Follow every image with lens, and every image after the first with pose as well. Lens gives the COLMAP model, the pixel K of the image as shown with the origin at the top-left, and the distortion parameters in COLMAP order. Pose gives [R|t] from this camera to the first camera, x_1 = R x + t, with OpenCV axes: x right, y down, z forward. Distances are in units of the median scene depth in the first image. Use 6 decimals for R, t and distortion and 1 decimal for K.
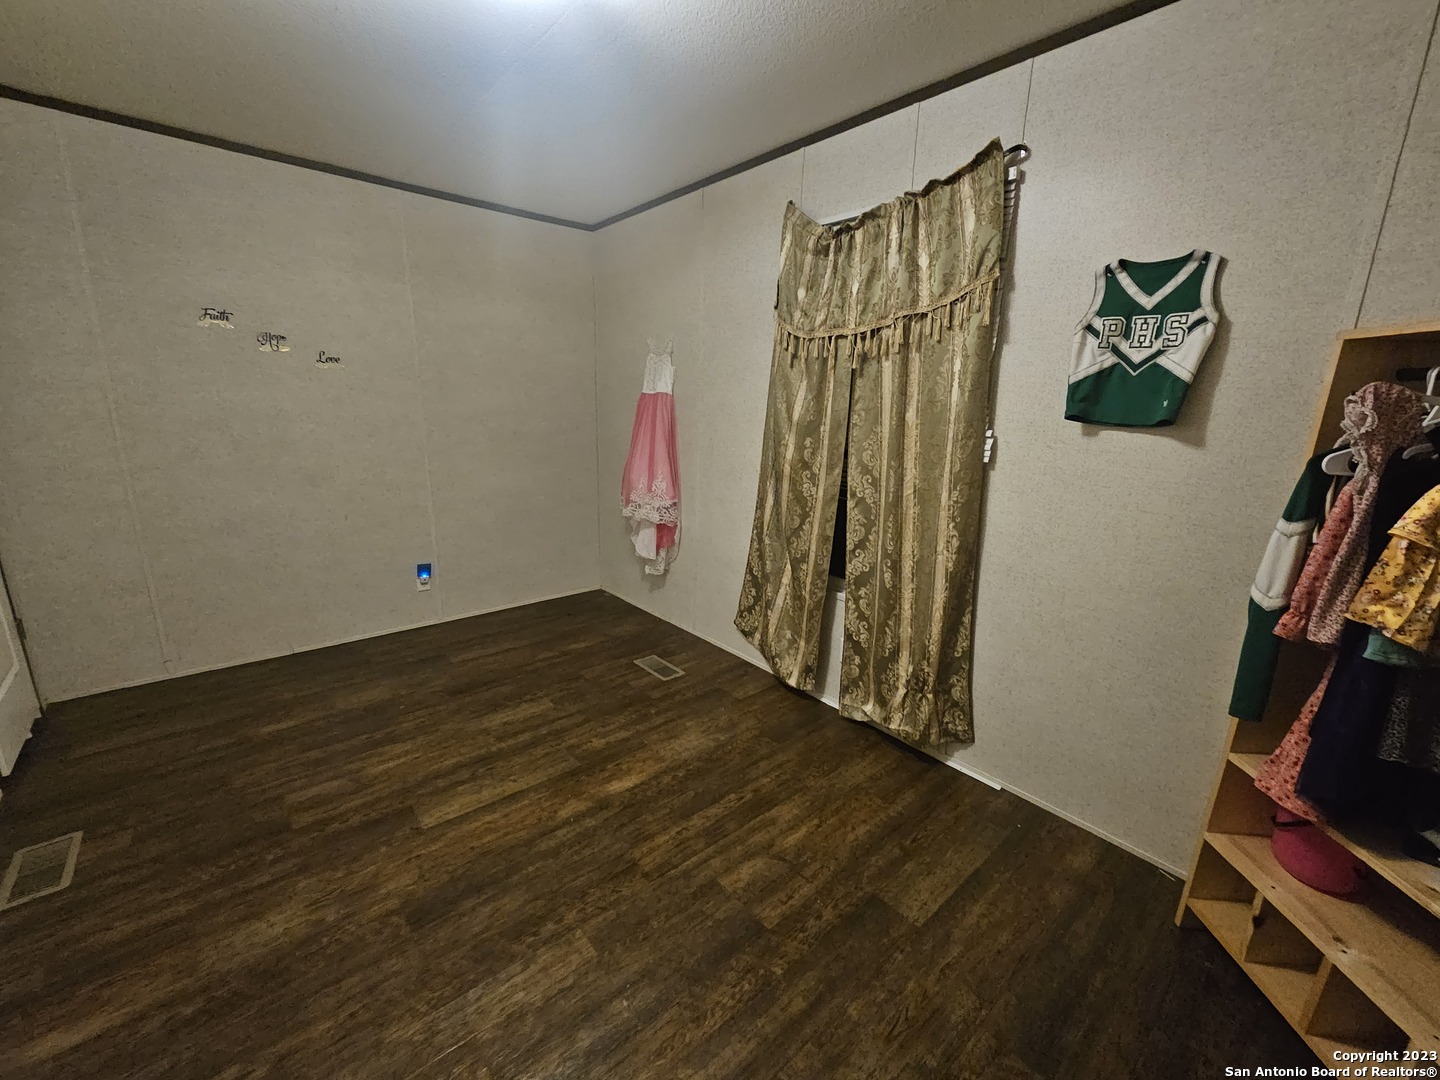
lens RADIAL K [[588.8, 0, 731.7], [0, 588.8, 539.9], [0, 0, 1]] dist [-0.004756, 0.000979]
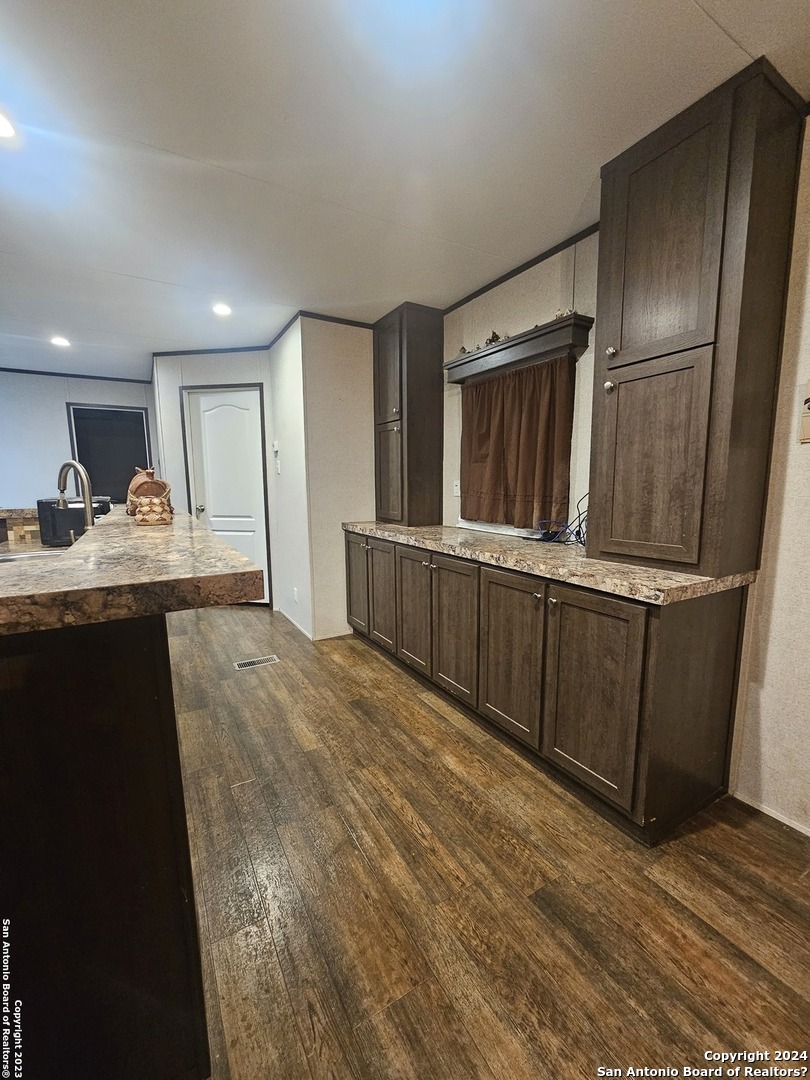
lens RADIAL K [[441.6, 0, 403.1], [0, 441.6, 542.9], [0, 0, 1]] dist [-0.004756, 0.000979]
pose [[-0.192829, 0.106123, -0.975477, 0.251190], [-0.233884, 0.960510, 0.150728, -0.068776], [0.952951, 0.257213, -0.160394, 0.660186]]
